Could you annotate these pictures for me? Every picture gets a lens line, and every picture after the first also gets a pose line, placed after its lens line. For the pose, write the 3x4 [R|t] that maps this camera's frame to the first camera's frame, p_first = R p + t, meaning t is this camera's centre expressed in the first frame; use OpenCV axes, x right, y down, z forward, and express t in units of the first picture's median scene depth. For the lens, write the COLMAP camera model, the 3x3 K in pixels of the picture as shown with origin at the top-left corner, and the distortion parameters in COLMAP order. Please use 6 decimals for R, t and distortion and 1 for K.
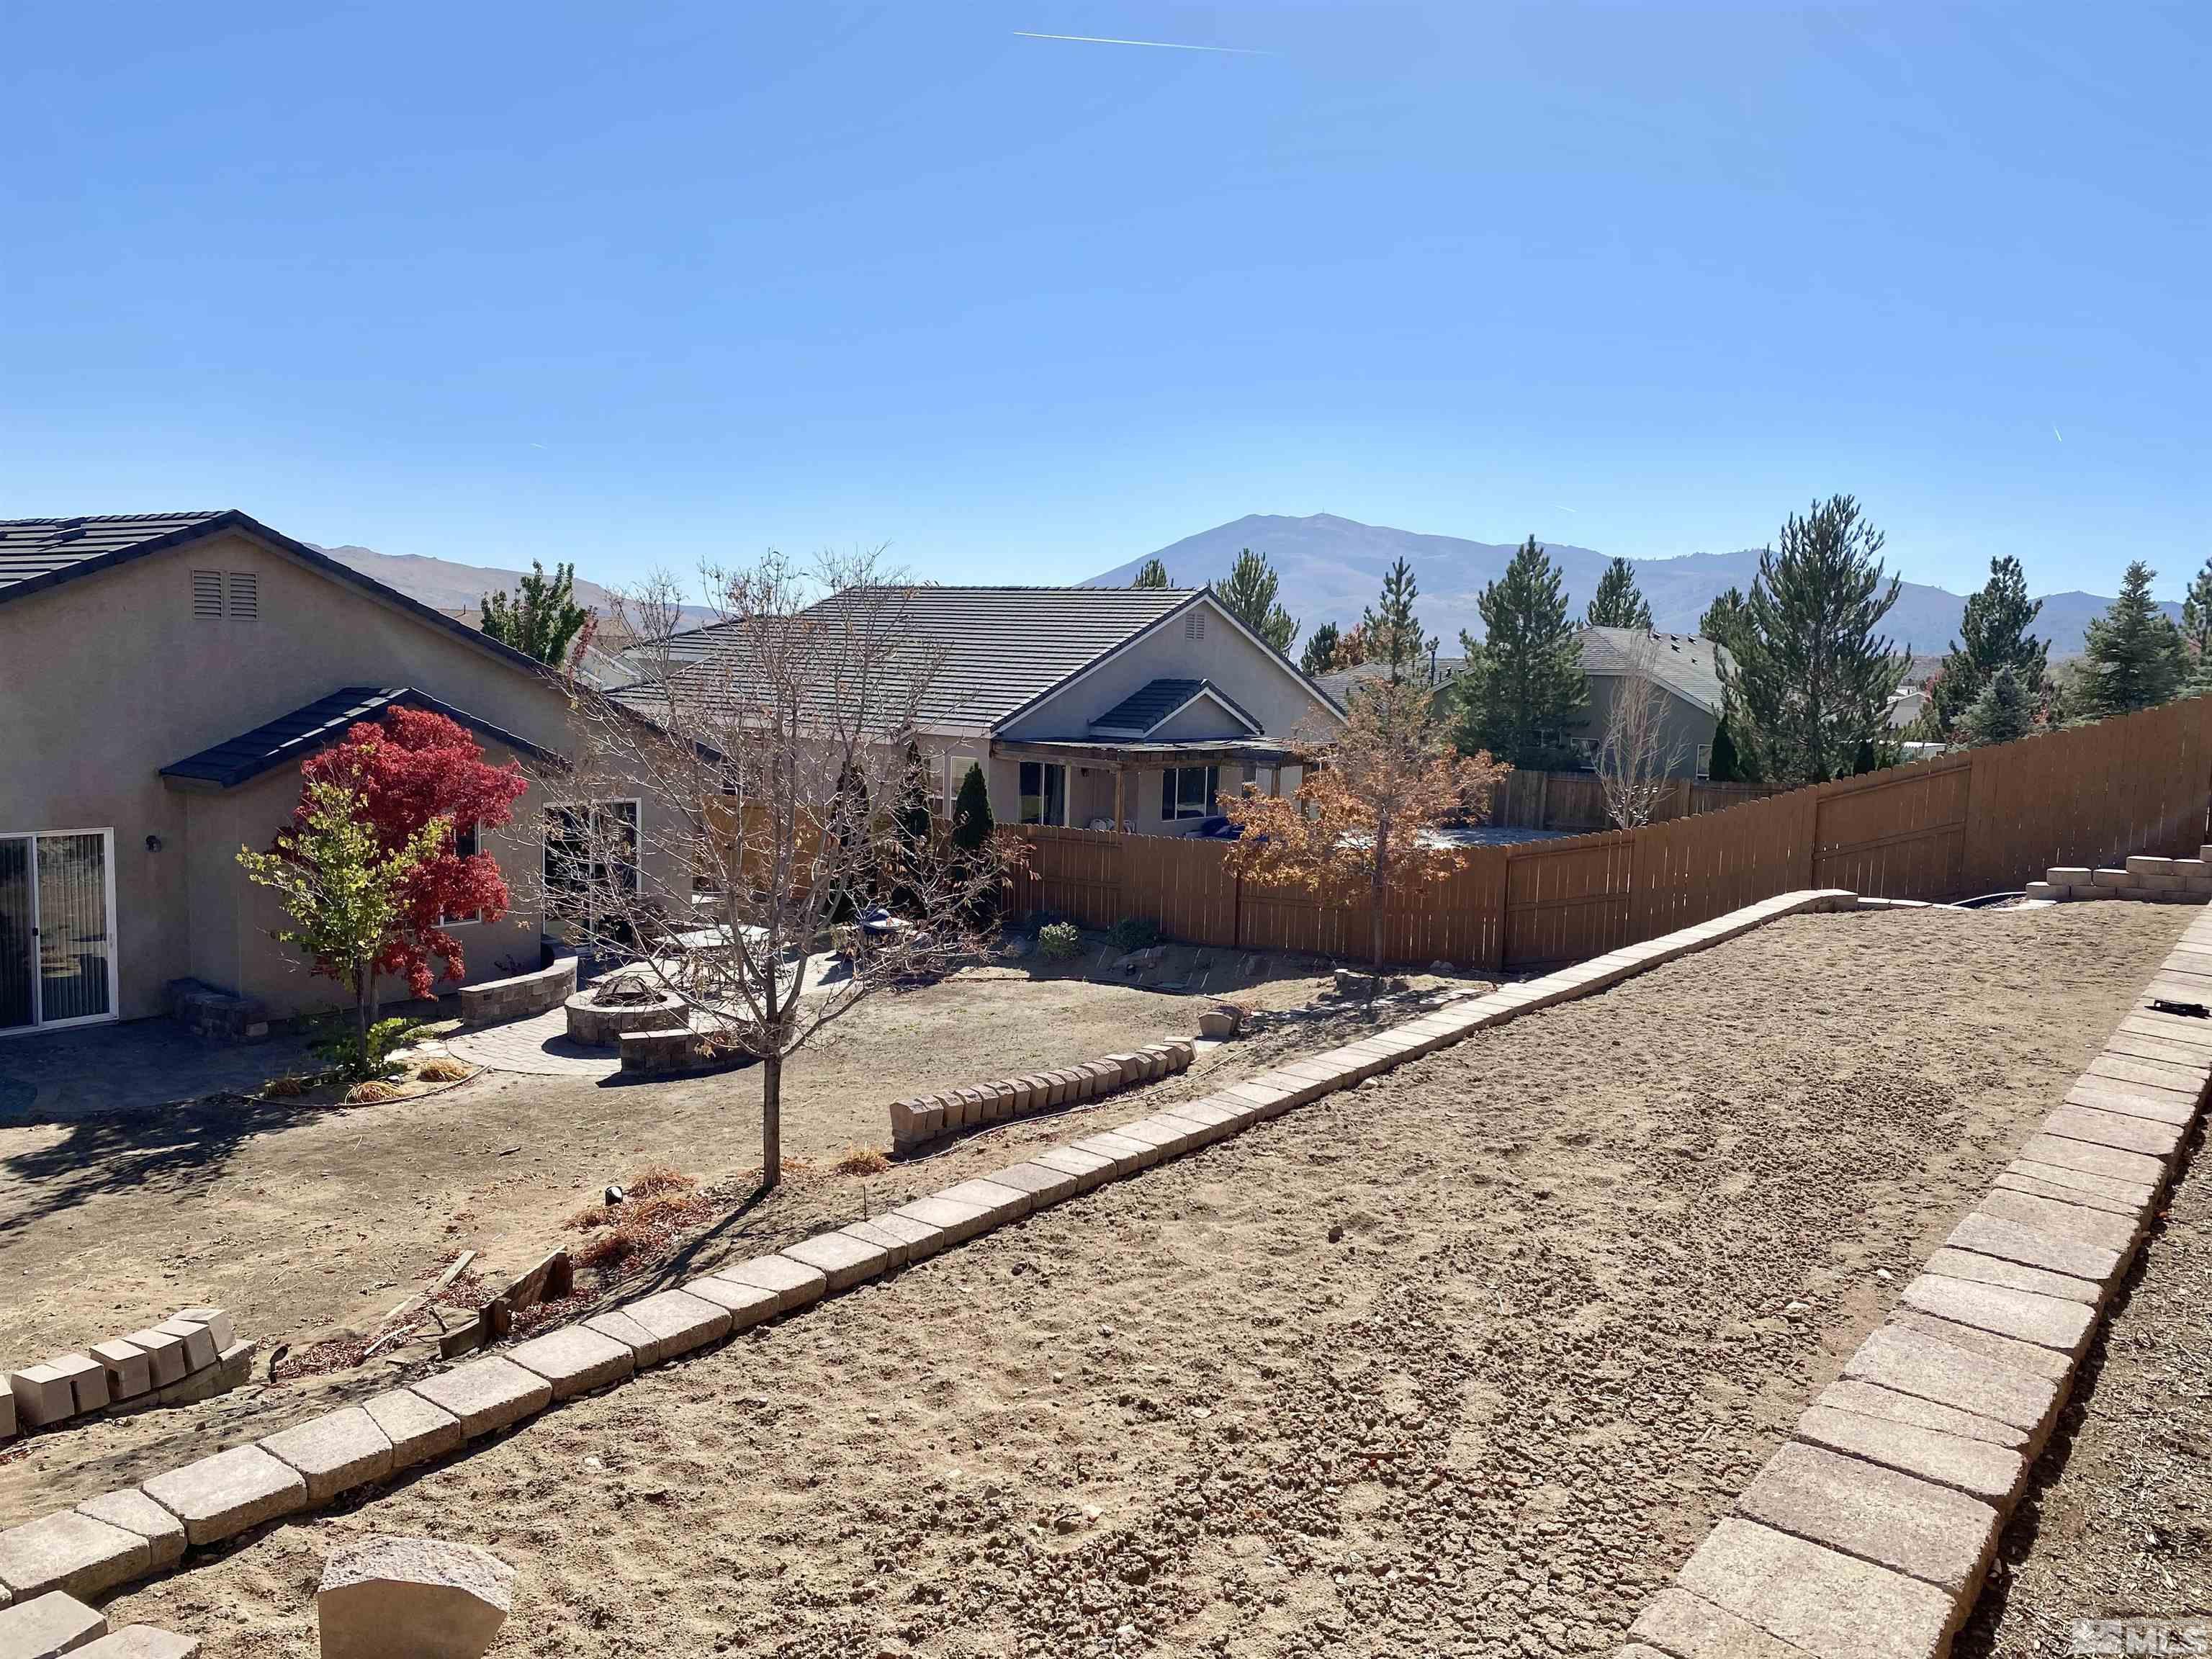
lens RADIAL K [[1705.5, 0, 1082.4], [0, 1705.5, 831.3], [0, 0, 1]] dist [0.017134, -0.005507]
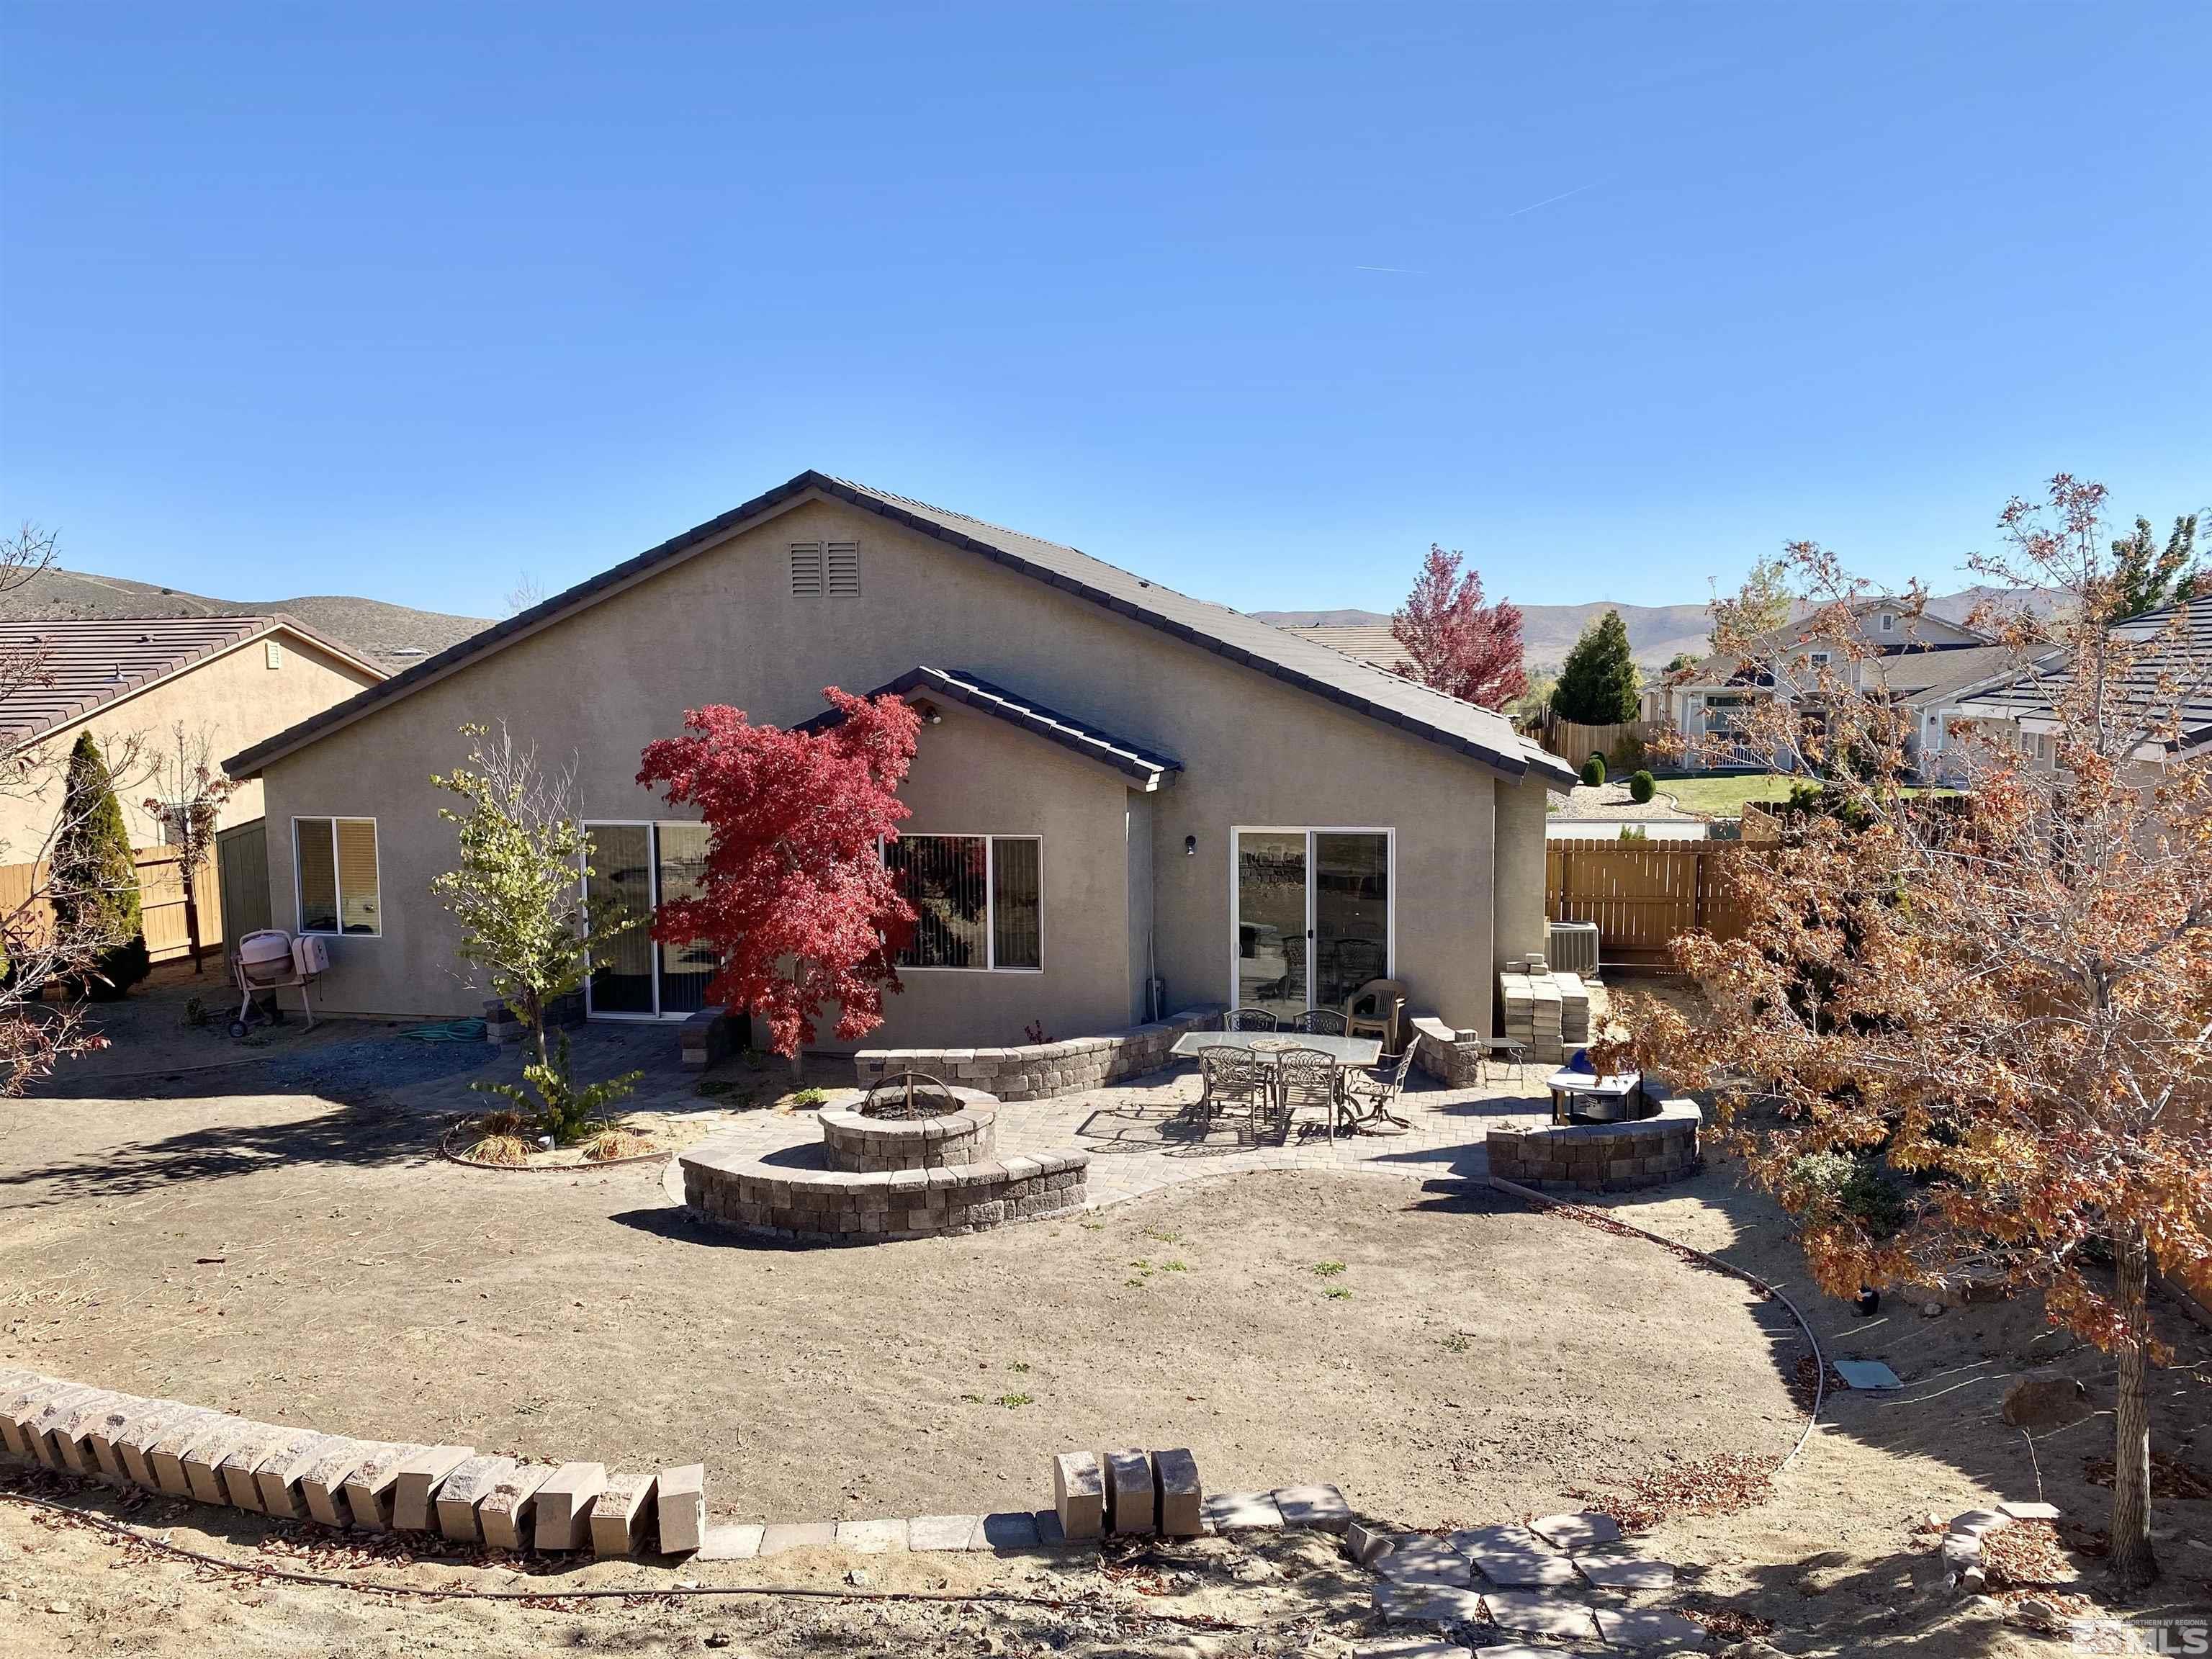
lens RADIAL K [[1705.5, 0, 1082.4], [0, 1705.5, 831.3], [0, 0, 1]] dist [0.017134, -0.005507]
pose [[0.436761, 0.052808, -0.898026, 0.379310], [-0.070040, 0.997241, 0.024578, -0.034175], [0.896847, 0.052162, 0.439255, 0.765009]]
